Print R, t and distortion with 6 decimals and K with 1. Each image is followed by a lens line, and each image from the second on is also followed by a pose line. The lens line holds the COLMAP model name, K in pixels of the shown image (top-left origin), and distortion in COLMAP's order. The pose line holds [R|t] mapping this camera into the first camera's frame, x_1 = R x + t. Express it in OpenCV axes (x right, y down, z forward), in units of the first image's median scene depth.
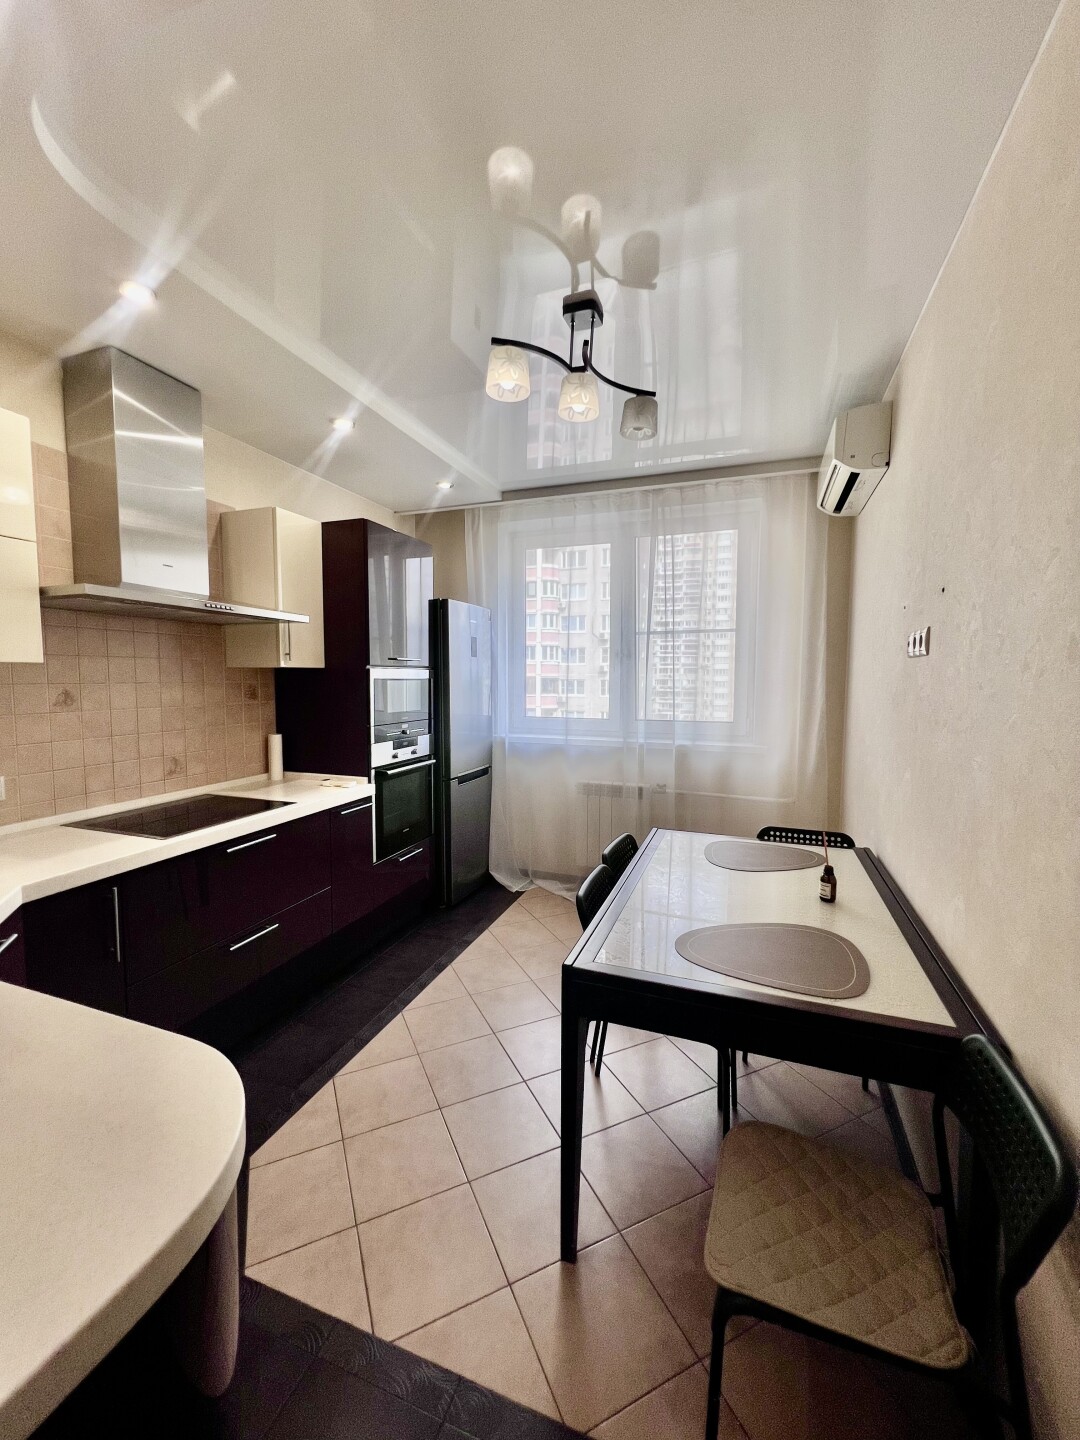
lens RADIAL K [[576.7, 0, 542.1], [0, 576.7, 717.8], [0, 0, 1]] dist [0.000056, 0.000610]
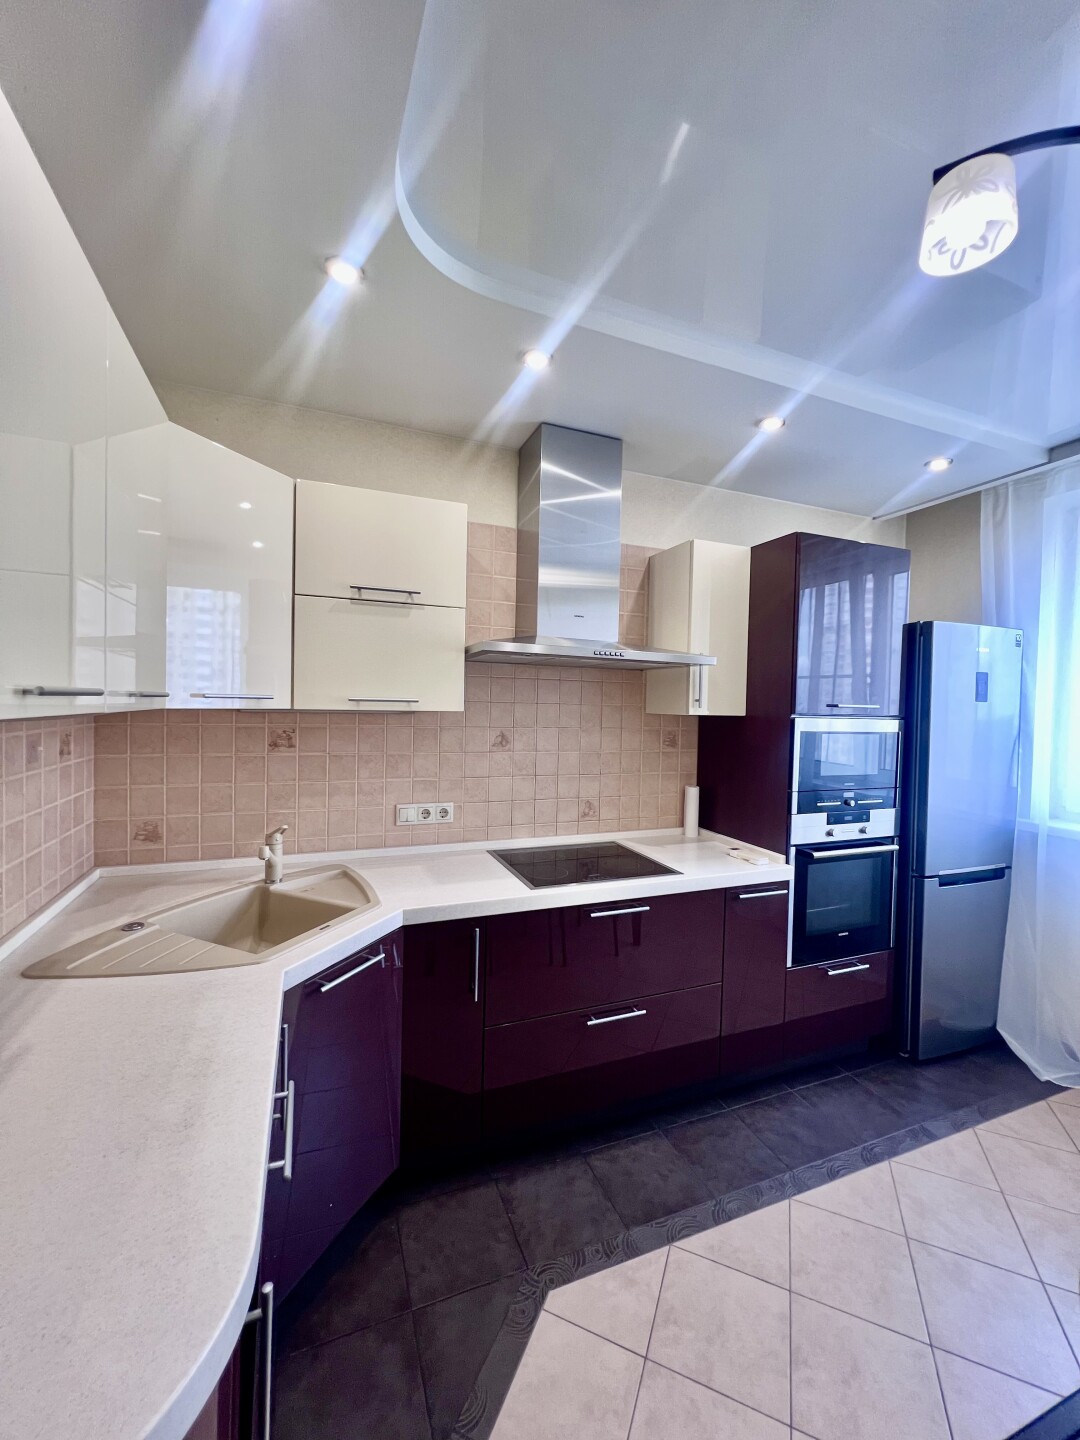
lens RADIAL K [[576.7, 0, 542.1], [0, 576.7, 717.8], [0, 0, 1]] dist [0.000056, 0.000610]
pose [[0.663088, 0.029225, -0.747971, 0.061605], [-0.074648, 0.996838, -0.027228, -0.038582], [0.744810, 0.073889, 0.663173, 0.216462]]
